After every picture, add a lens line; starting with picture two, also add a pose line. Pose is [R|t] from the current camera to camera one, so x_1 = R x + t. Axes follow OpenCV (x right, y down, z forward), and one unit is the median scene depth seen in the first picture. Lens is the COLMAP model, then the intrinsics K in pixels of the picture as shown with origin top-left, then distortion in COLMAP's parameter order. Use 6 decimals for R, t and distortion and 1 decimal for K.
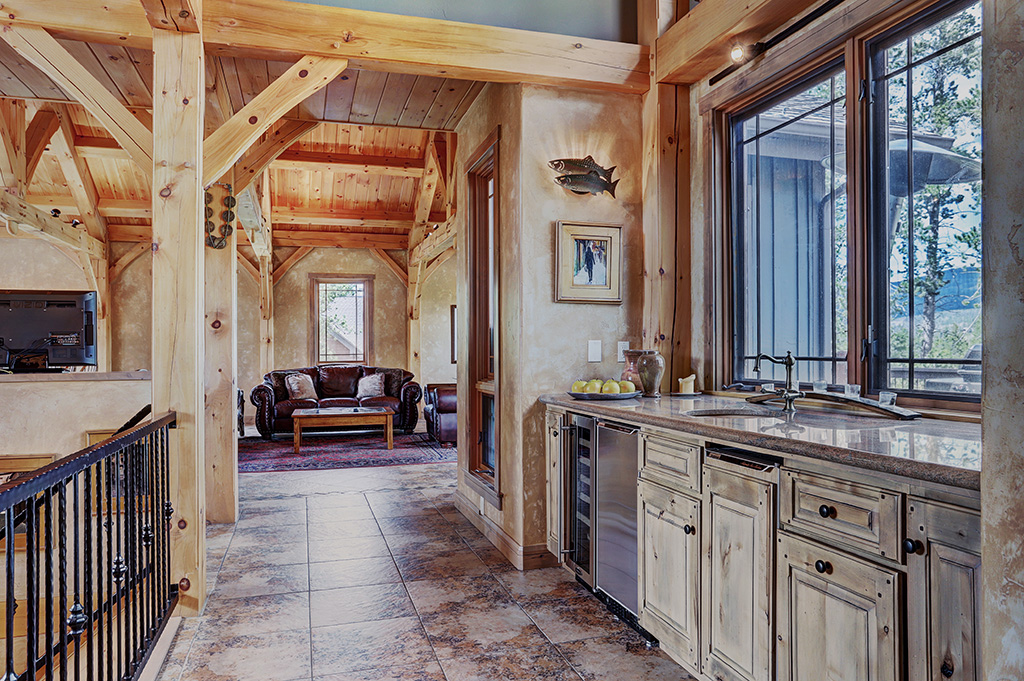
lens RADIAL K [[698.5, 0, 510.8], [0, 698.5, 345.5], [0, 0, 1]] dist [0.007849, 0.005138]
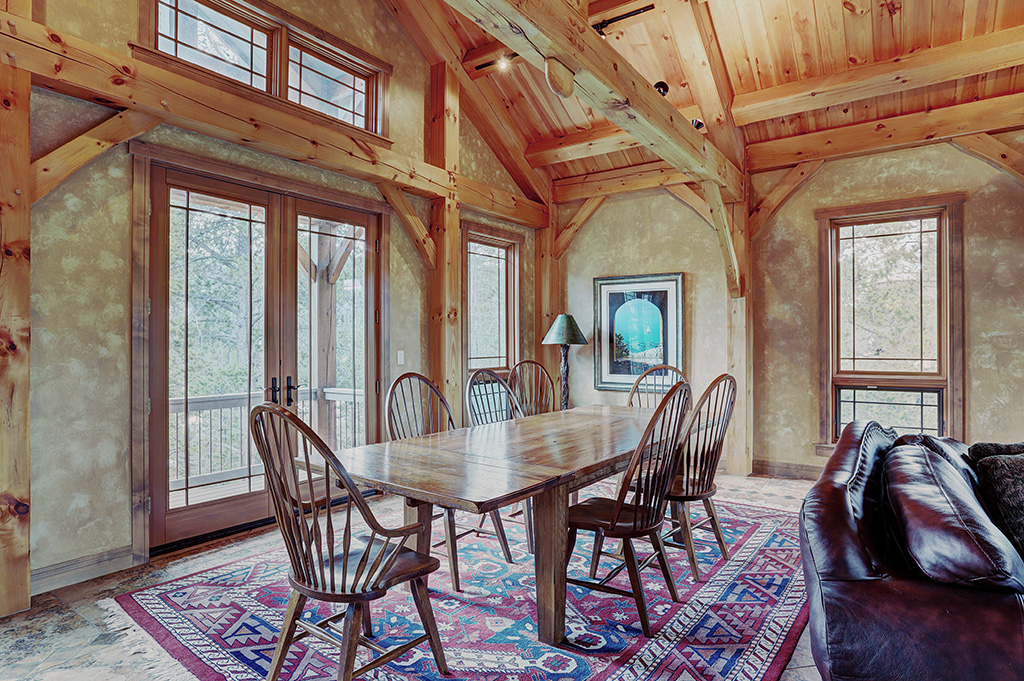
lens RADIAL K [[580.2, 0, 513.3], [0, 580.2, 345.1], [0, 0, 1]] dist [-0.003728, 0.000032]
pose [[0.621525, -0.006650, -0.783366, -0.299007], [0.006428, 0.999974, -0.003389, 0.004823], [0.783368, -0.002929, 0.621551, 0.511602]]
